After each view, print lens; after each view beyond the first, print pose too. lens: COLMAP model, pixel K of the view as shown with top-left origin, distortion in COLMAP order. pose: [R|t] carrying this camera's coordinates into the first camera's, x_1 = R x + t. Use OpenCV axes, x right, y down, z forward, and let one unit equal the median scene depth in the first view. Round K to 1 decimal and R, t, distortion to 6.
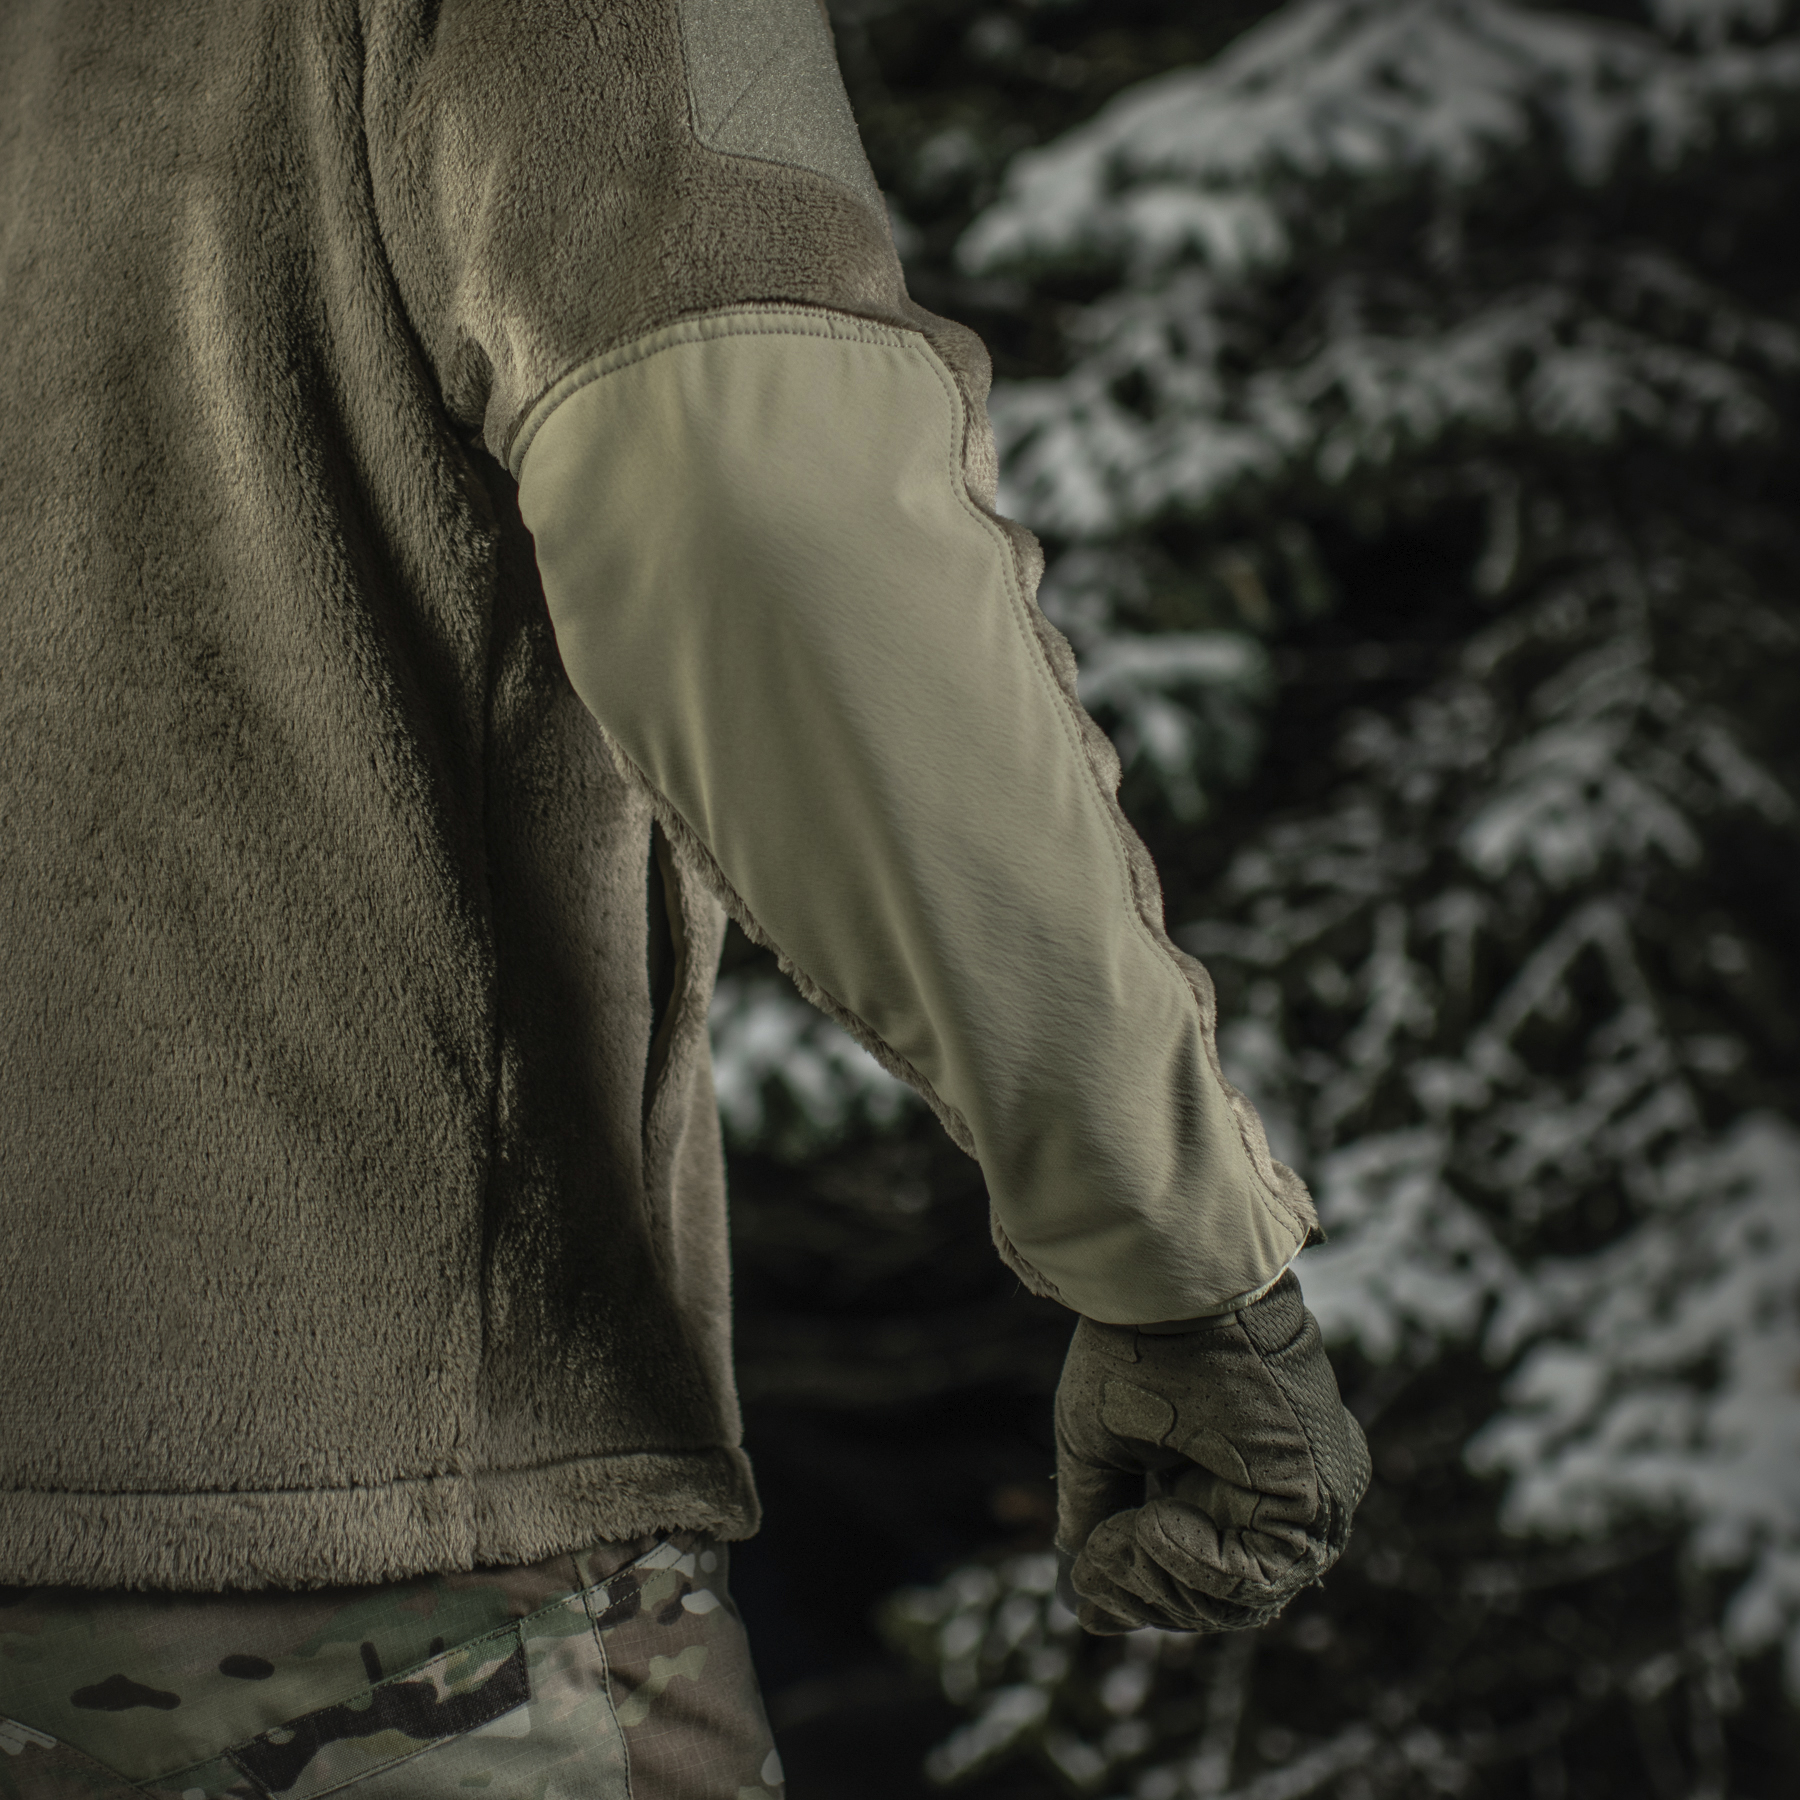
lens RADIAL K [[3289.0, 0, 841.3], [0, 3289.0, 814.1], [0, 0, 1]] dist [-0.119013, 0.094966]
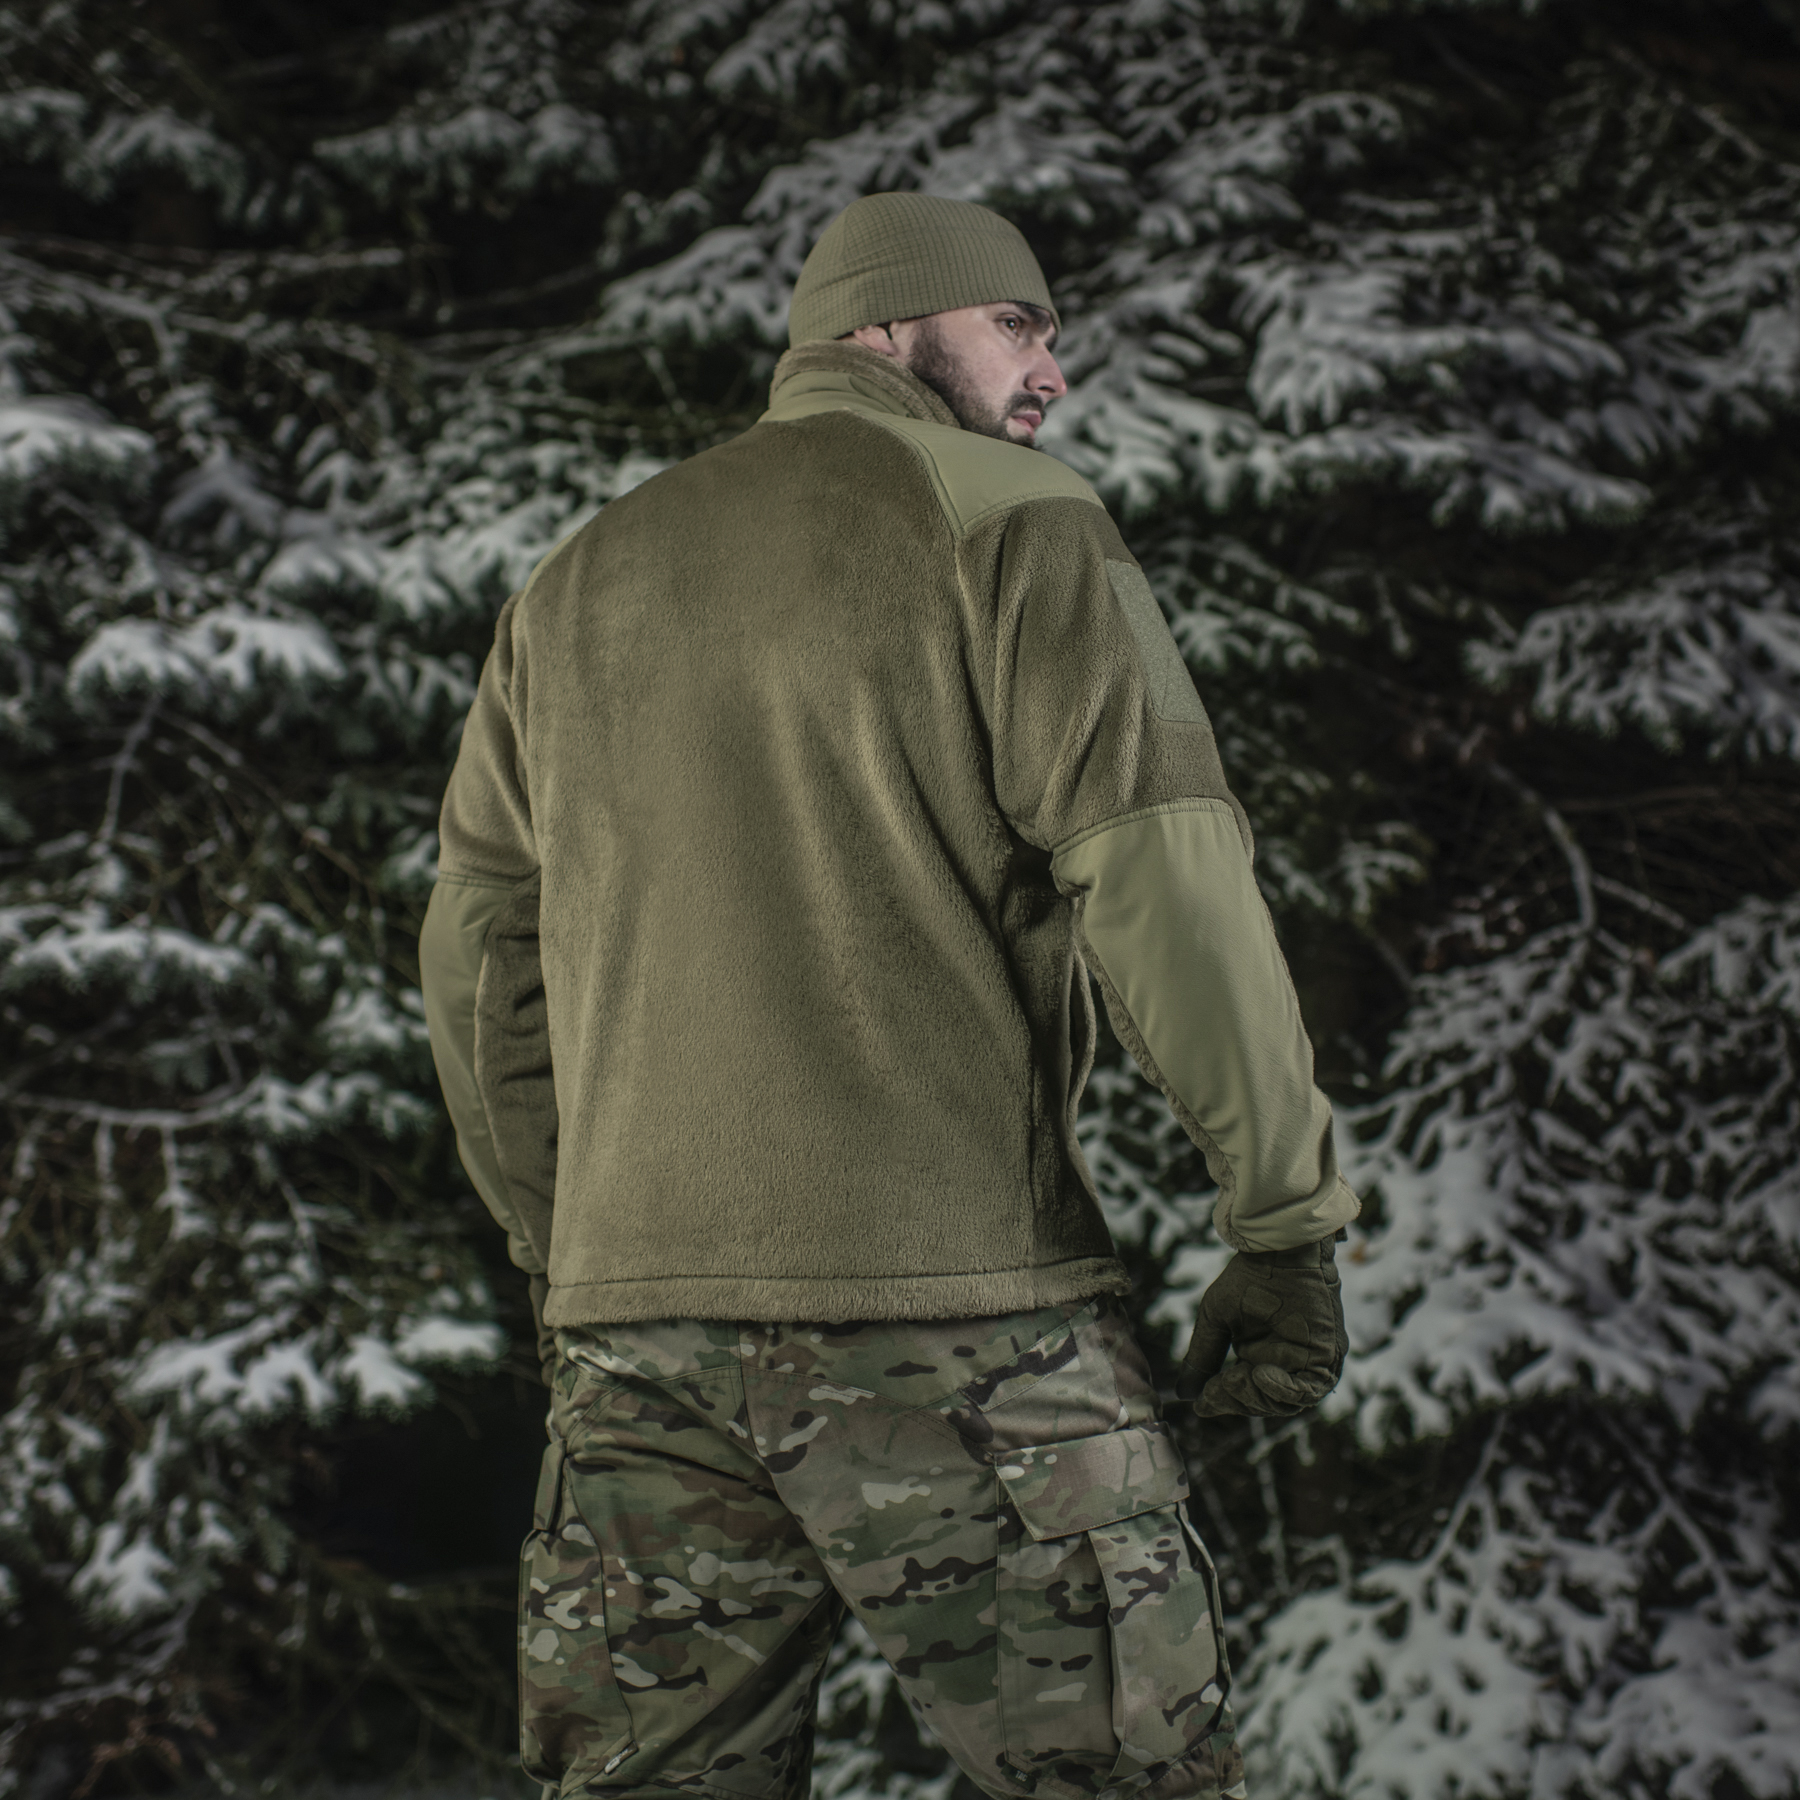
lens RADIAL K [[2629.0, 0, 900.0], [0, 2629.0, 900.0], [0, 0, 1]] dist [-0.120778, 0.118334]
pose [[0.981731, -0.019258, 0.189298, -0.165674], [0.017700, 0.999794, 0.009917, -0.018873], [-0.189450, -0.006385, 0.981870, -0.222203]]
